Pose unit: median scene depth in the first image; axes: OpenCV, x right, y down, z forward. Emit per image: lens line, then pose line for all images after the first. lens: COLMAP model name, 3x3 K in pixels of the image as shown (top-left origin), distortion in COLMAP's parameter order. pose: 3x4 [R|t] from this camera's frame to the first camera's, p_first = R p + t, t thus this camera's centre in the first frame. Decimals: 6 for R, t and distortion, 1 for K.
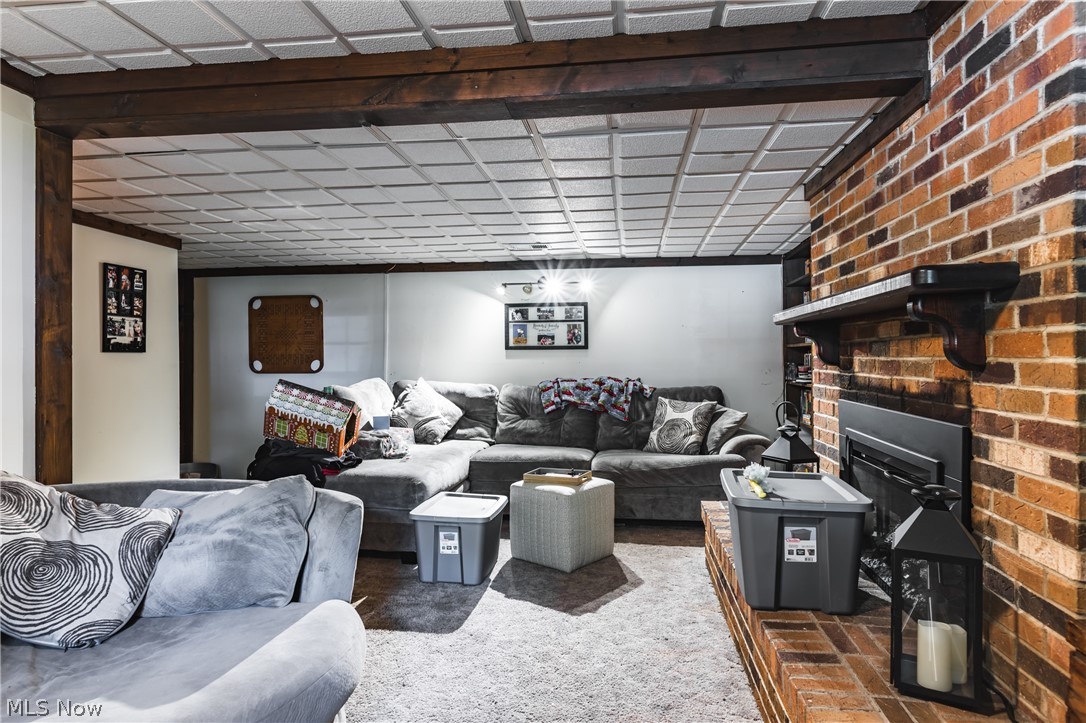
lens RADIAL K [[625.9, 0, 540.6], [0, 625.9, 353.5], [0, 0, 1]] dist [-0.002886, -0.000560]
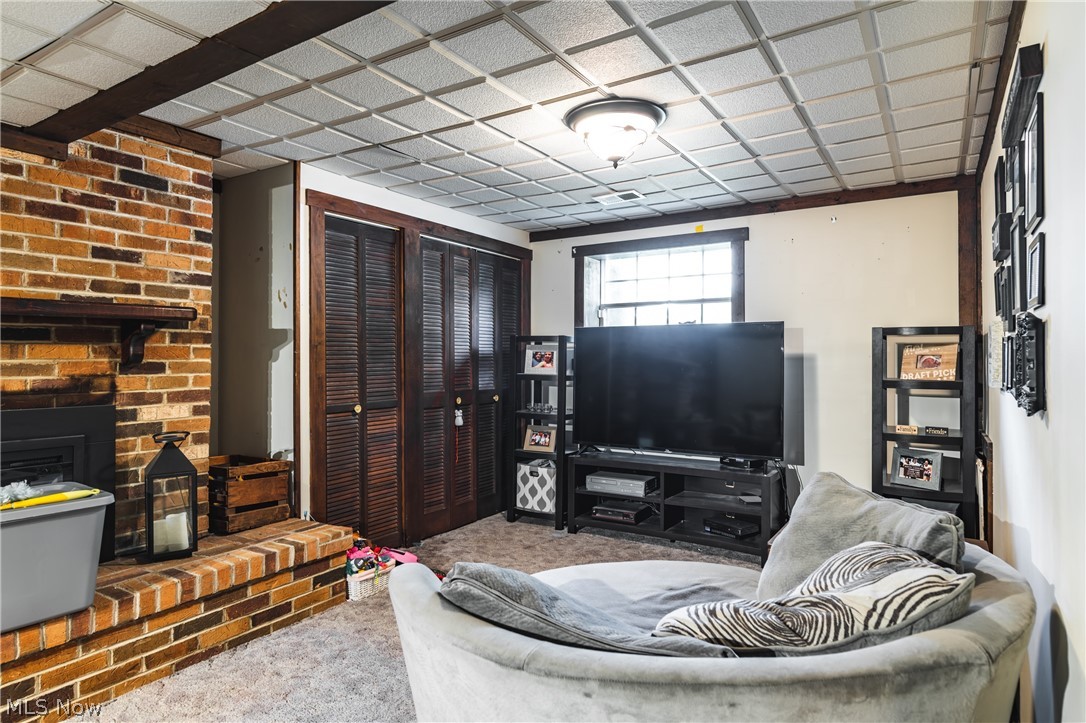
lens RADIAL K [[625.9, 0, 540.6], [0, 625.9, 353.5], [0, 0, 1]] dist [-0.002886, -0.000560]
pose [[-0.910505, 0.002134, 0.413493, -1.007133], [-0.000402, 0.999982, -0.006046, 0.000043], [-0.413499, -0.005671, -0.910487, 2.178377]]
